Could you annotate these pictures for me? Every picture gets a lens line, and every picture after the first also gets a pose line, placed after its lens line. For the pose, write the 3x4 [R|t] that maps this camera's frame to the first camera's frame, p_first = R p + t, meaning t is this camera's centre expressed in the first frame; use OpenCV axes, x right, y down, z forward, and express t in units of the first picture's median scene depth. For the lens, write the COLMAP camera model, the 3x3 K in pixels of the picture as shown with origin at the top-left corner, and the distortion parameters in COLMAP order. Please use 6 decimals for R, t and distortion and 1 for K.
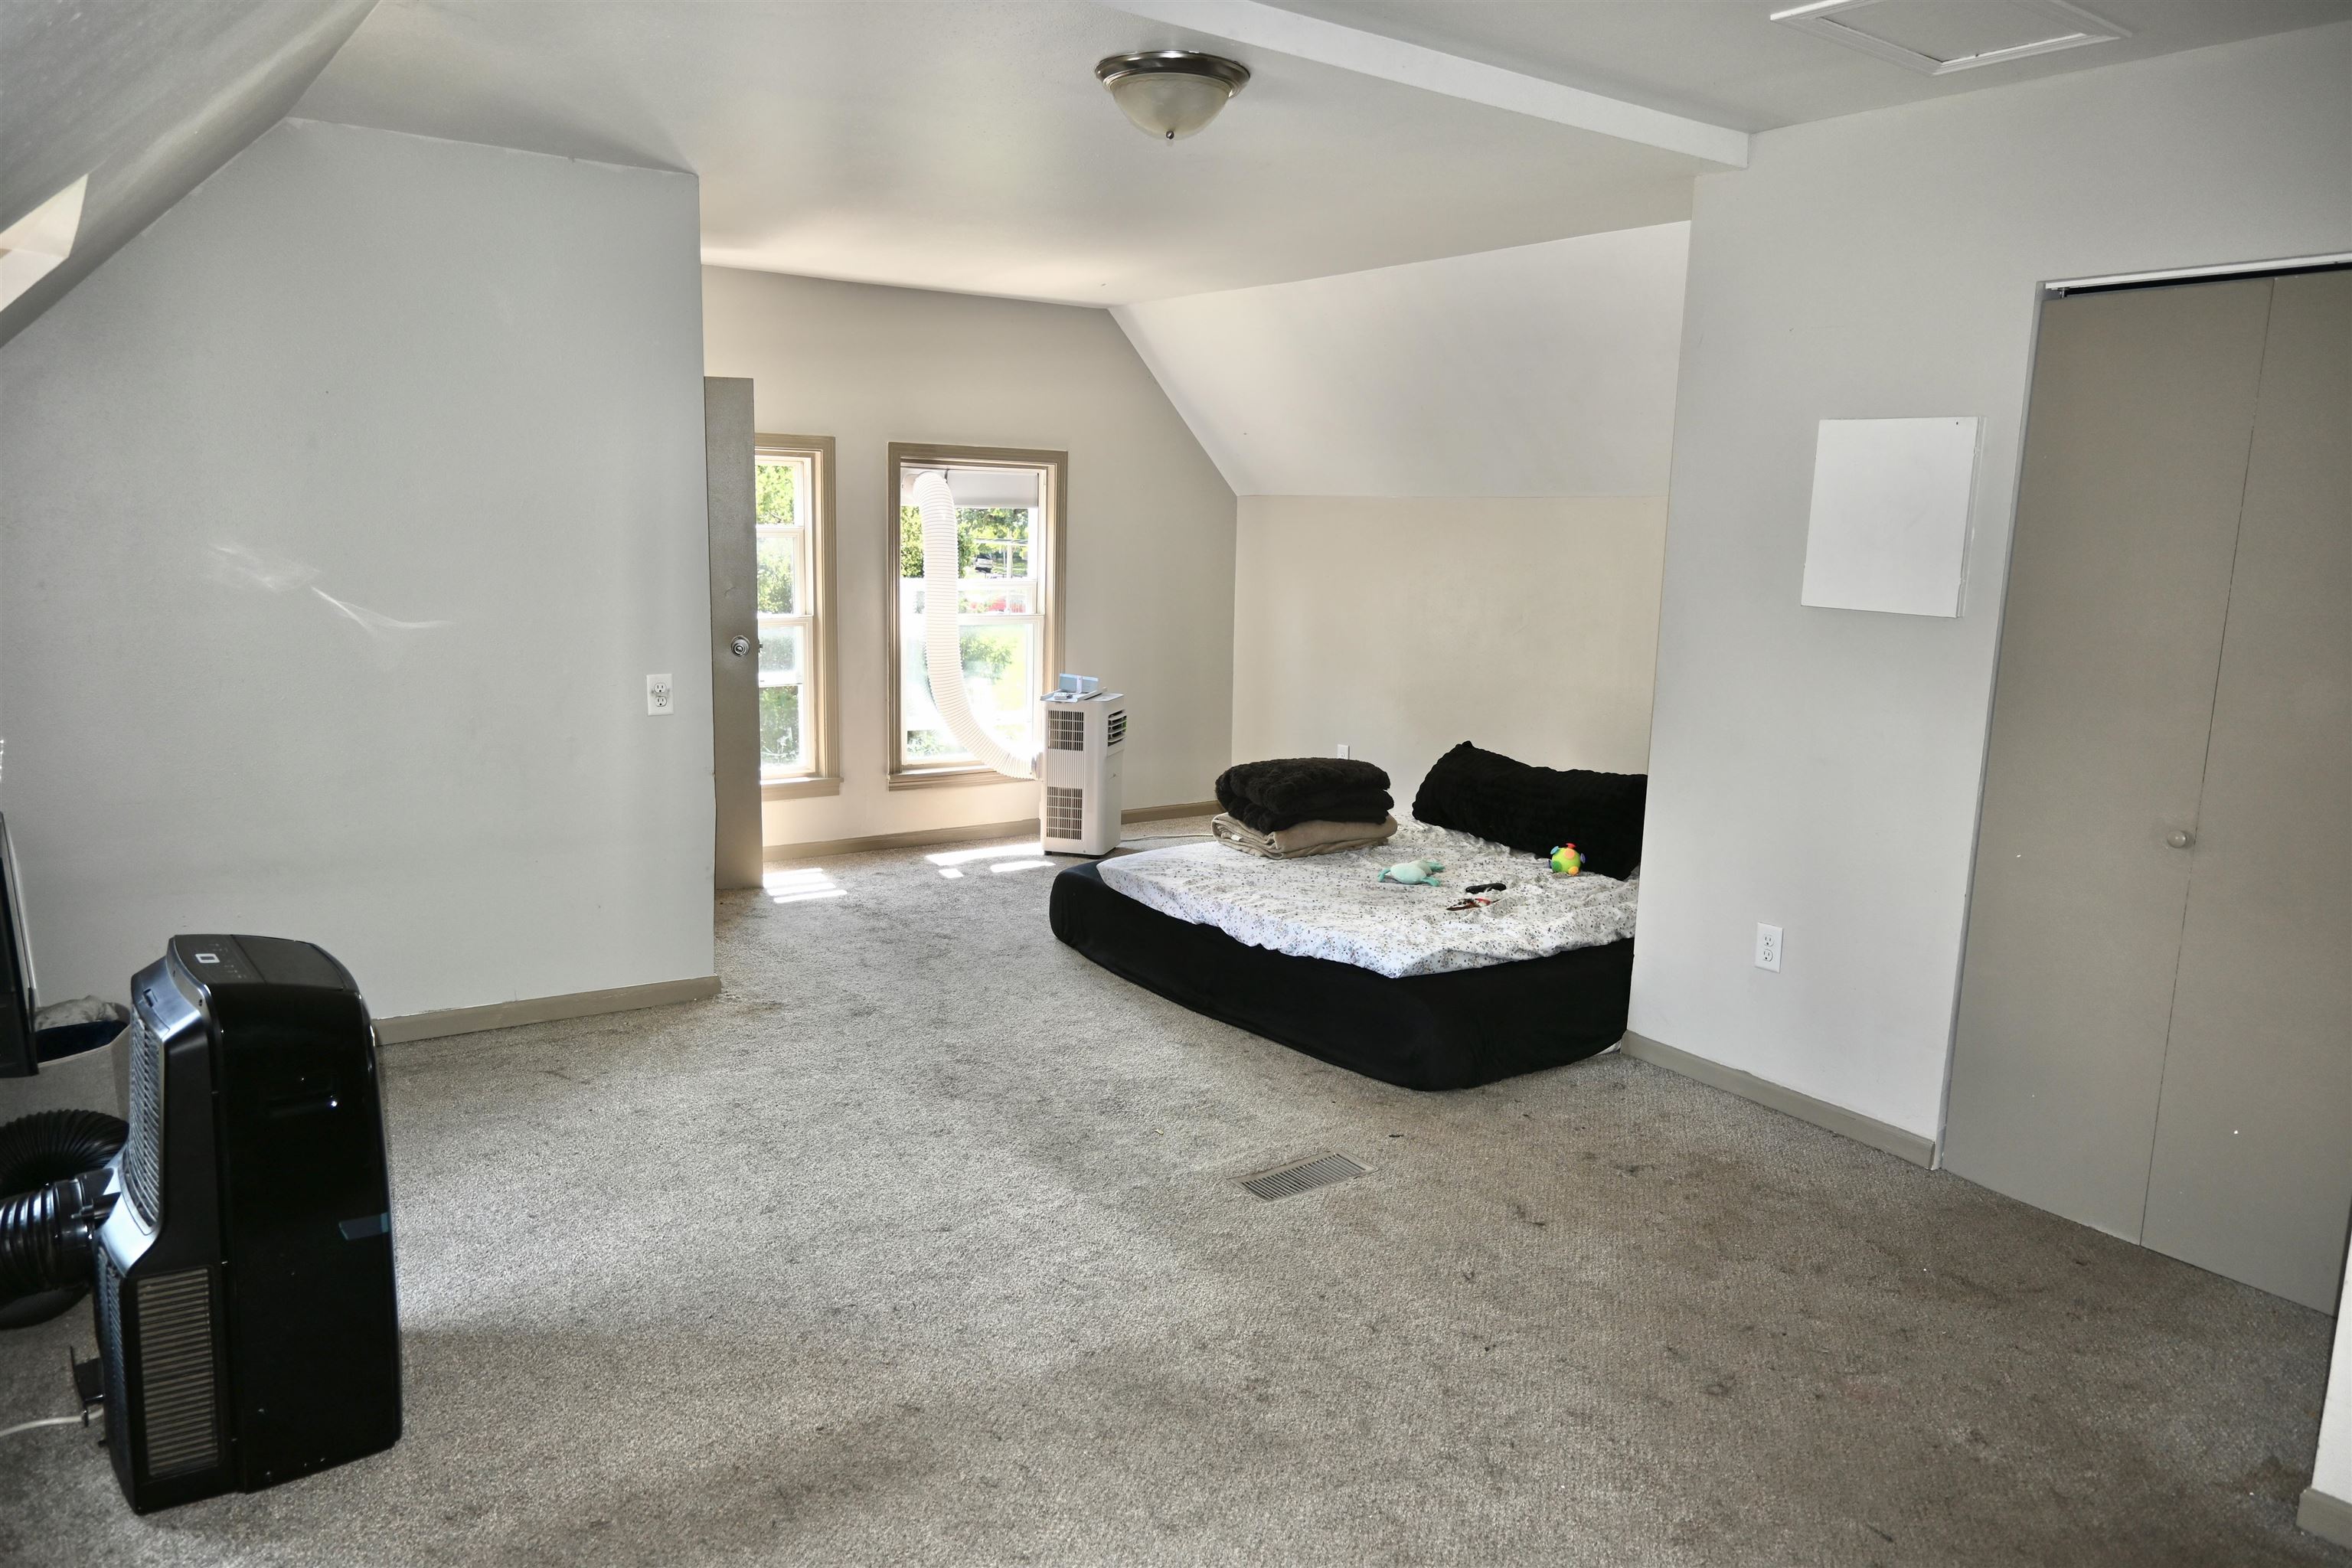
lens RADIAL K [[1617.0, 0, 1173.1], [0, 1617.0, 773.5], [0, 0, 1]] dist [0.004682, 0.001284]
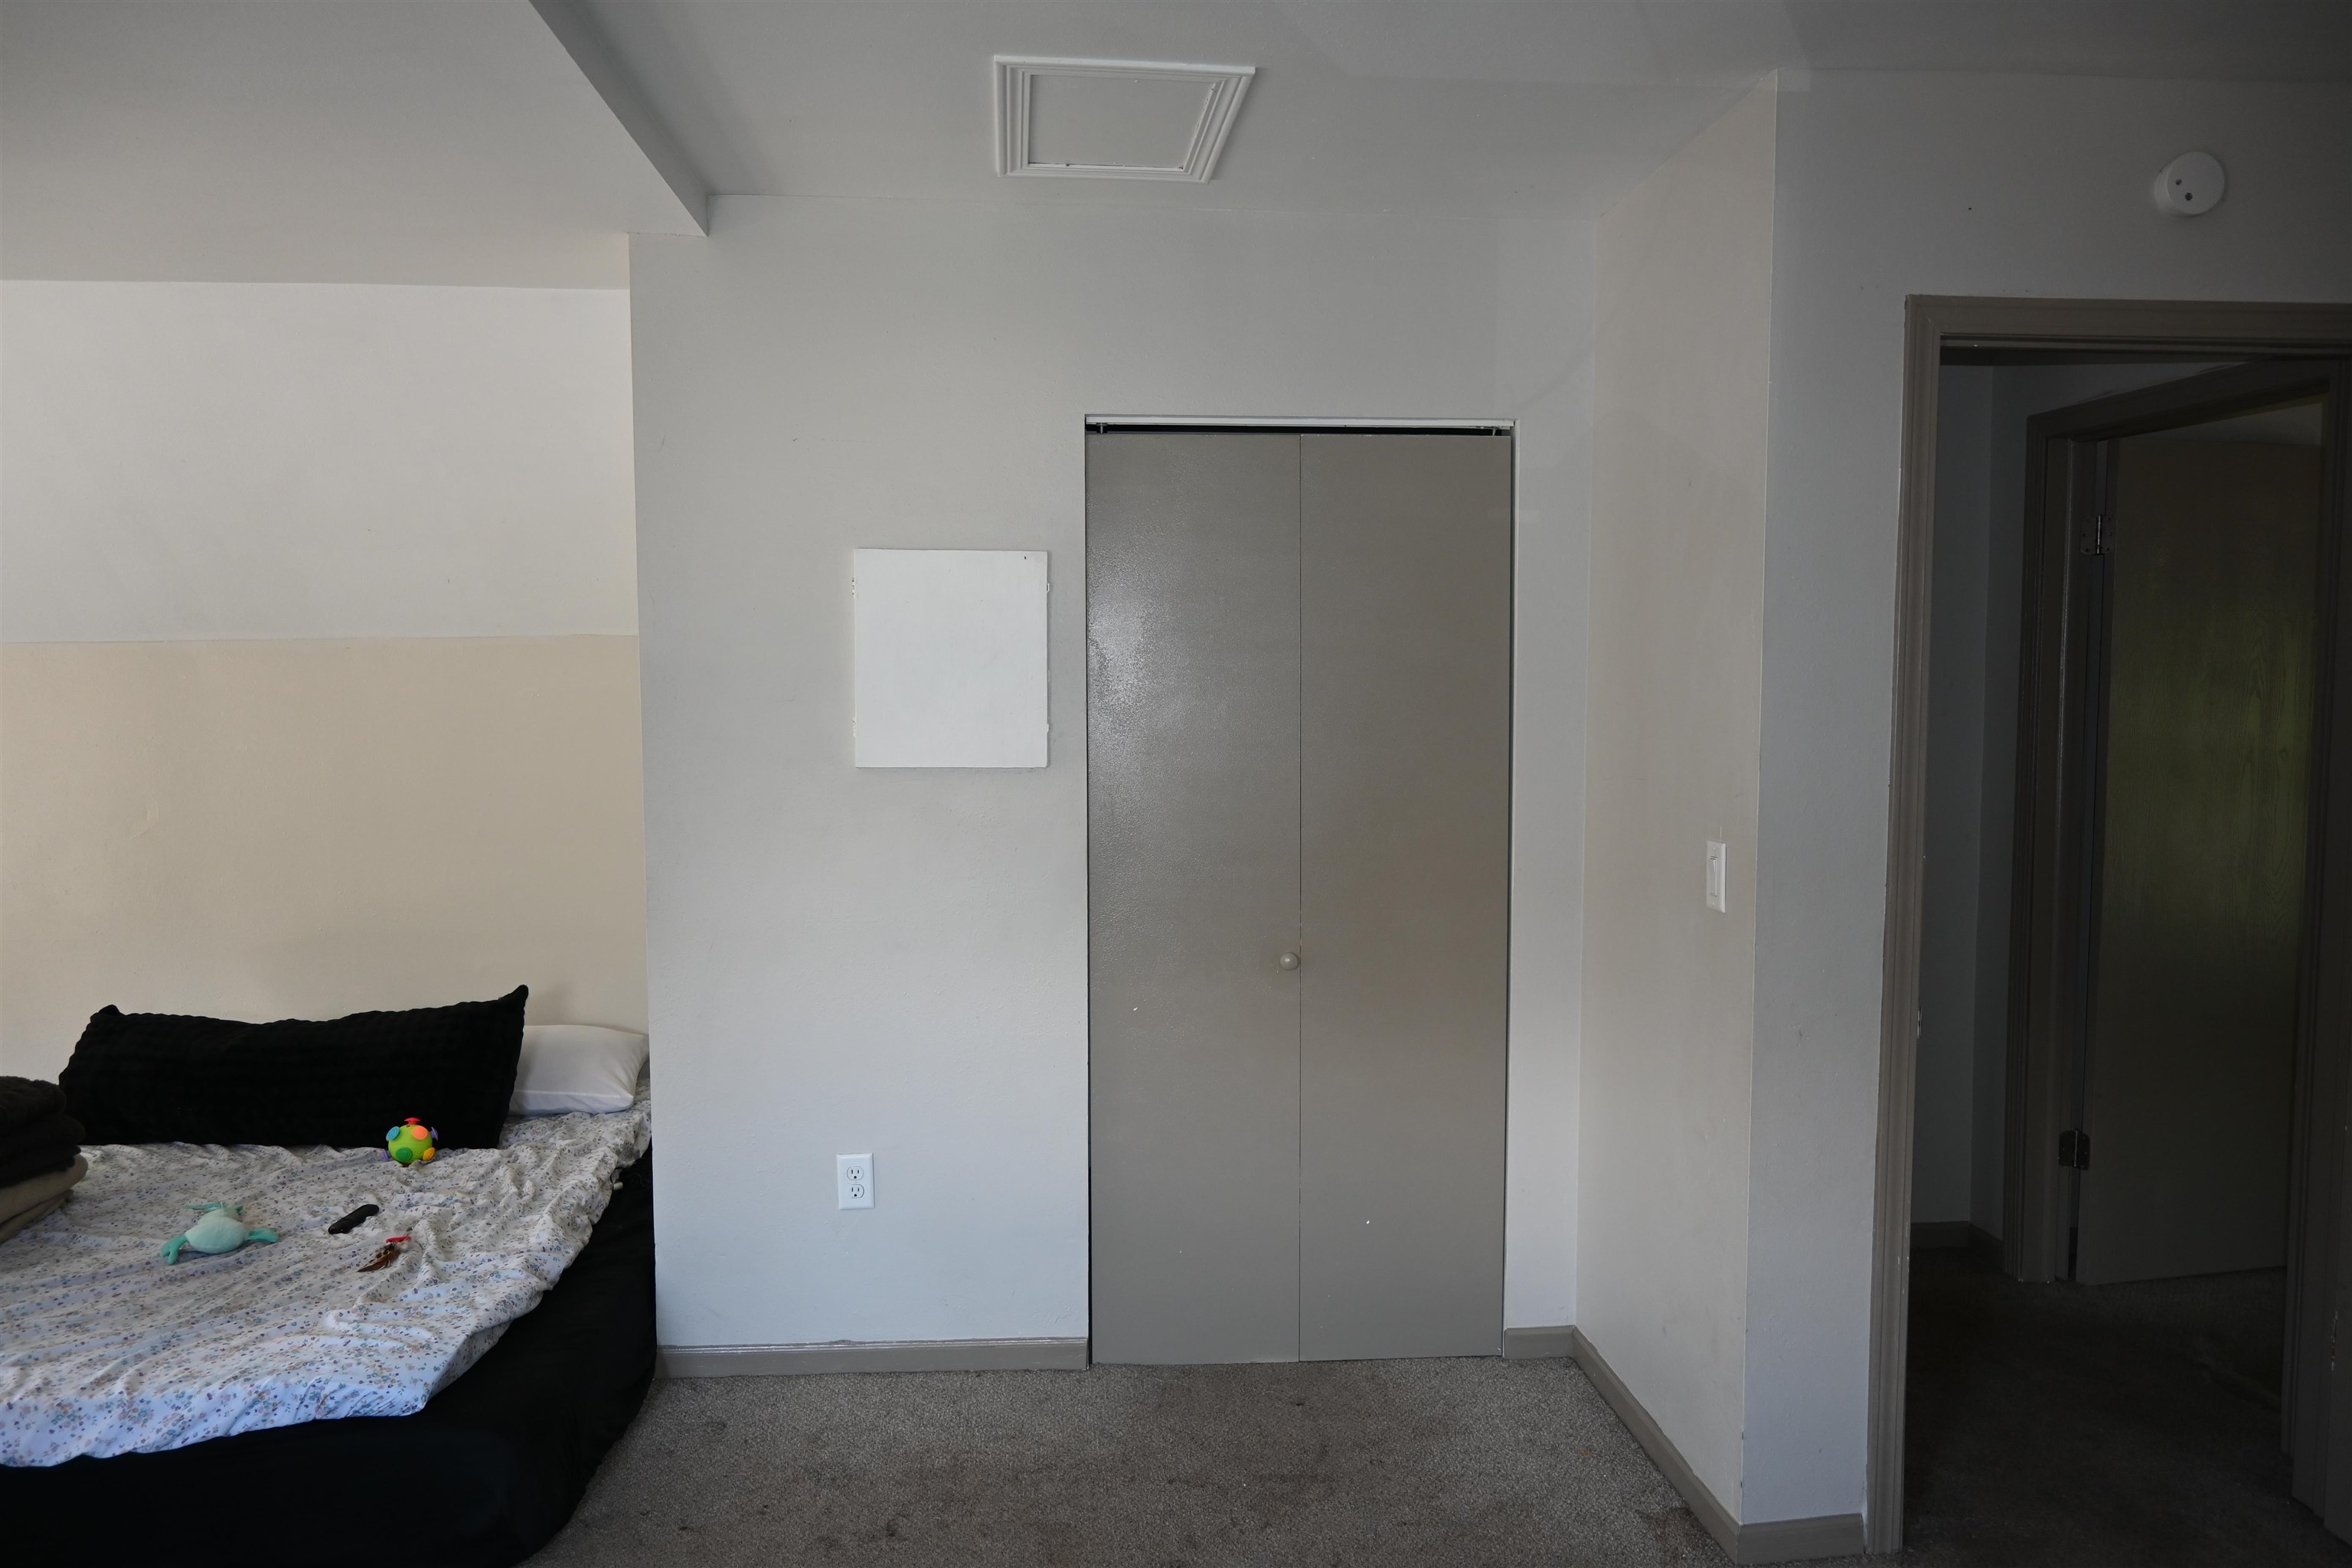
lens RADIAL K [[1617.0, 0, 1173.1], [0, 1617.0, 773.5], [0, 0, 1]] dist [0.004682, 0.001284]
pose [[0.513997, -0.093174, 0.852716, -0.199392], [0.155894, 0.987675, 0.013951, -0.072044], [-0.843507, 0.125762, 0.522188, 0.351764]]
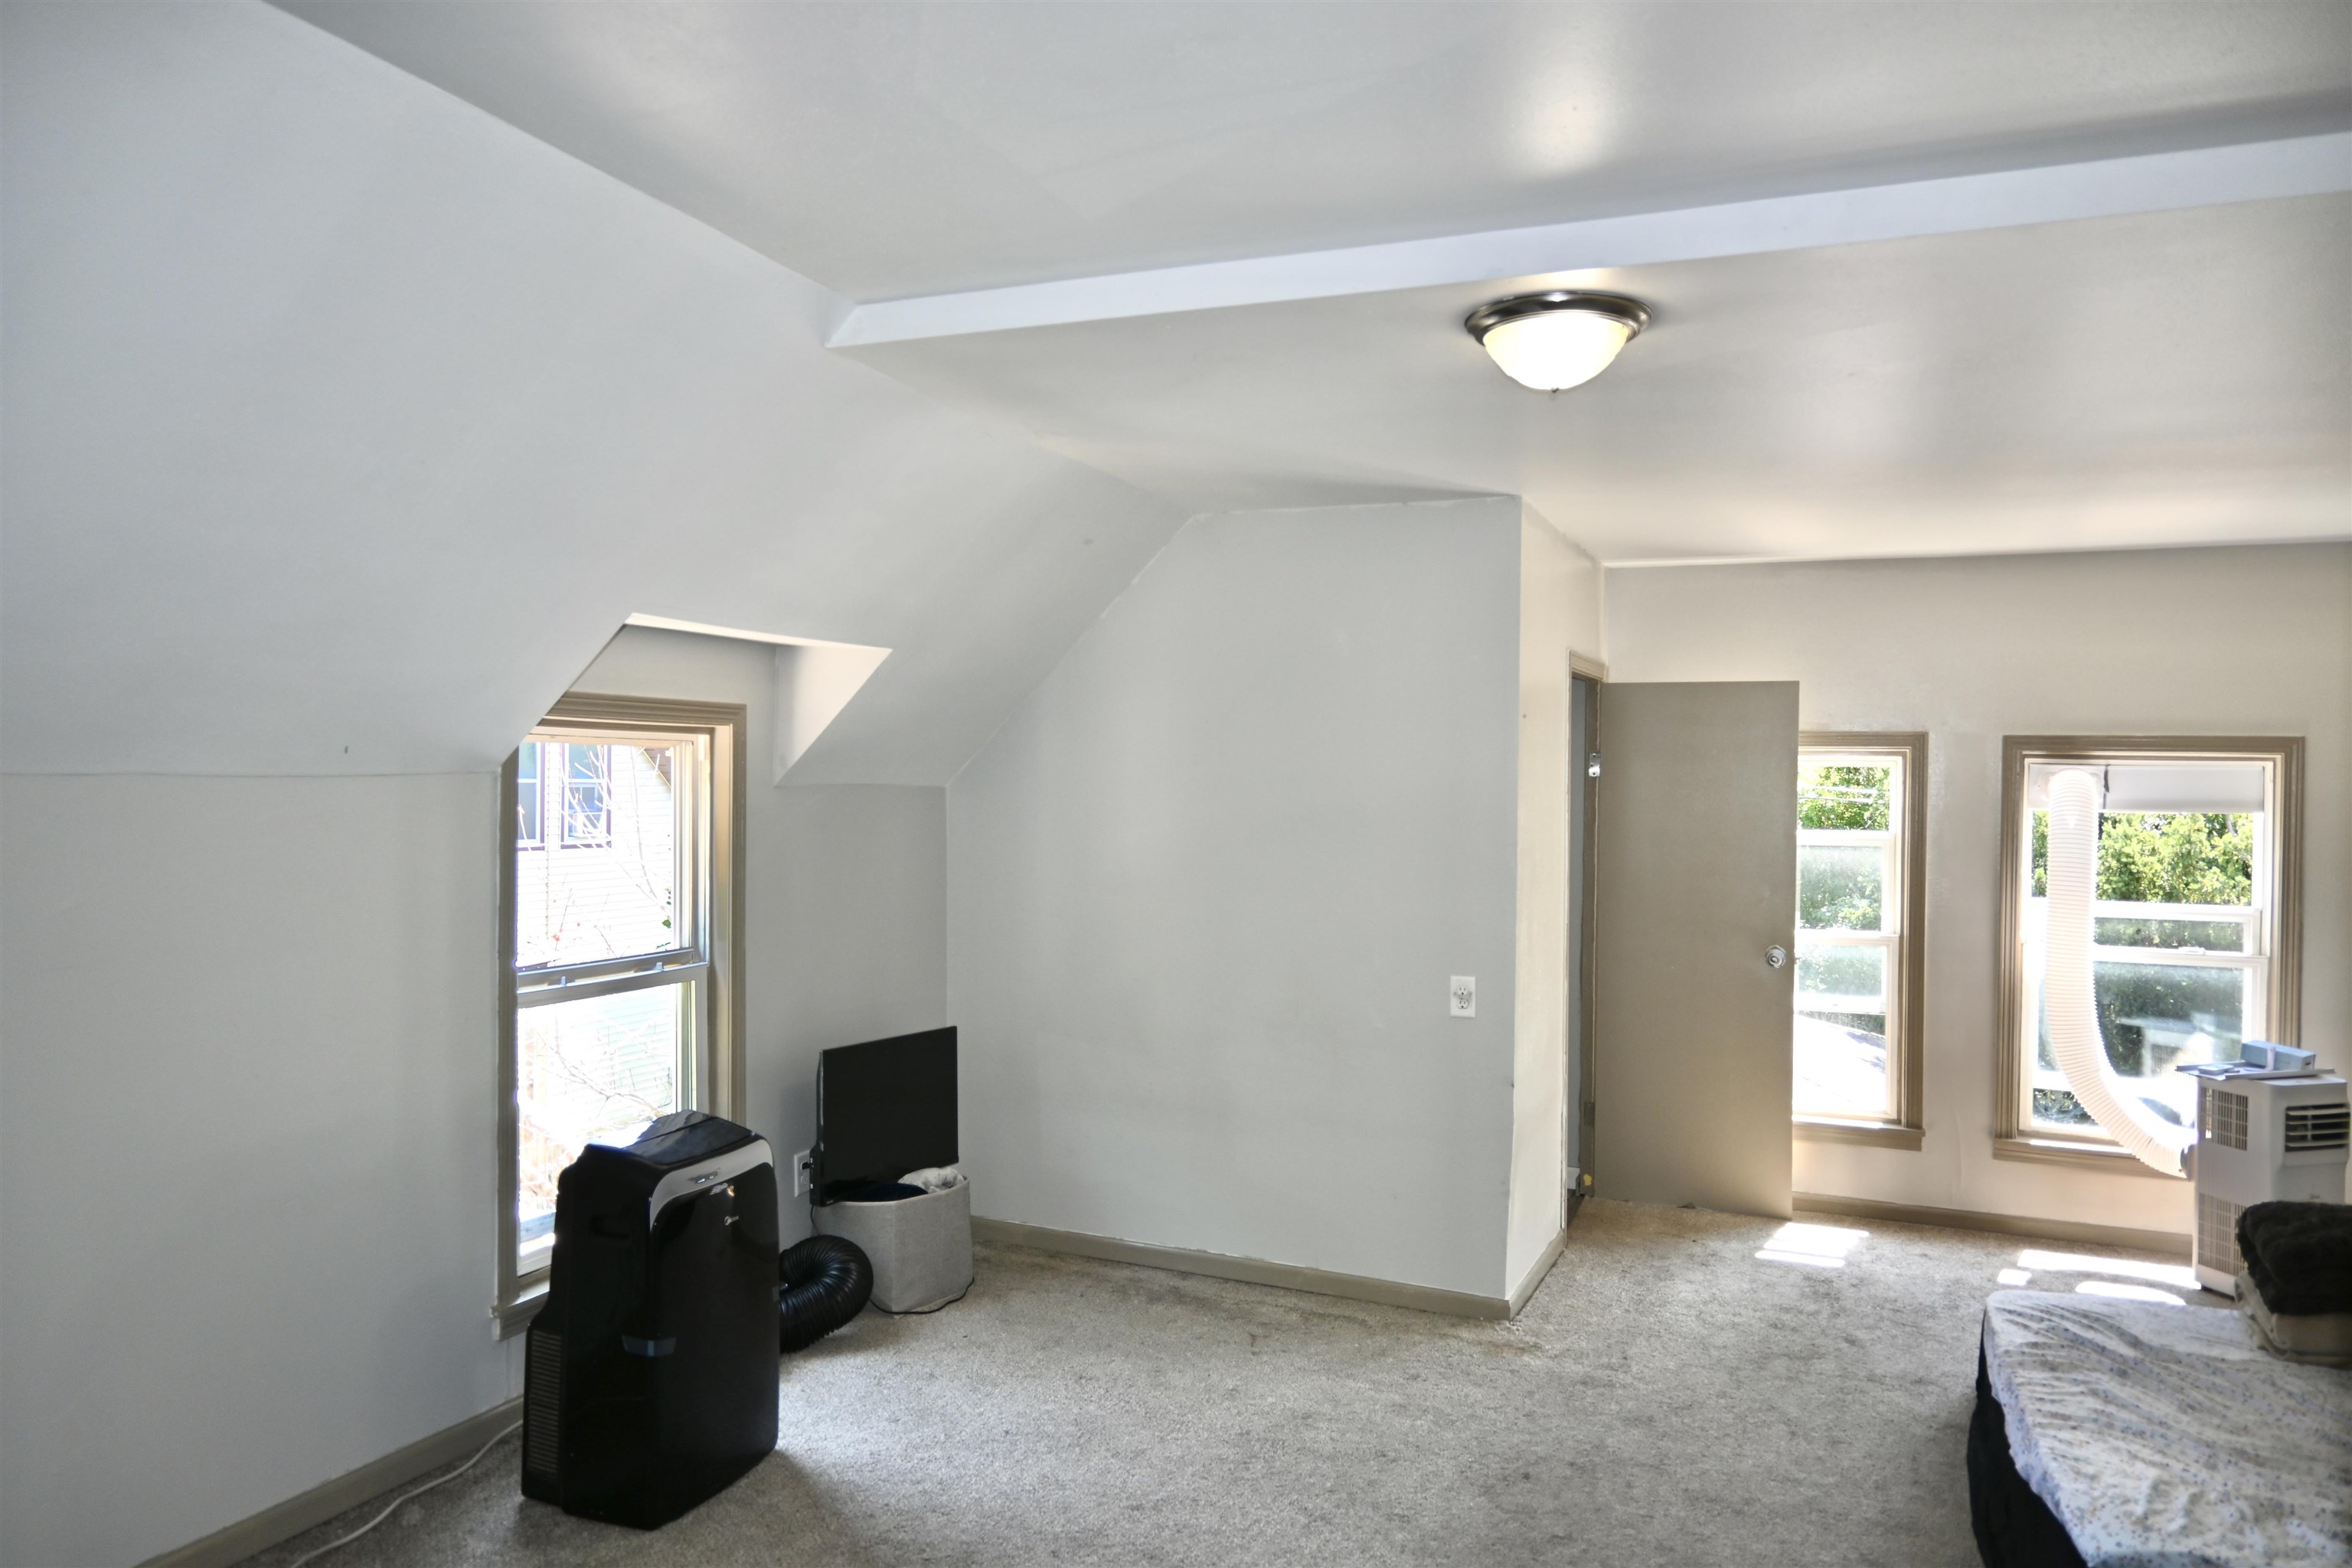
lens RADIAL K [[1617.0, 0, 1173.1], [0, 1617.0, 773.5], [0, 0, 1]] dist [0.004682, 0.001284]
pose [[0.518574, -0.019707, -0.854806, 0.439911], [-0.137219, 0.984858, -0.105950, -0.052648], [0.843950, 0.172239, 0.508017, 0.302057]]
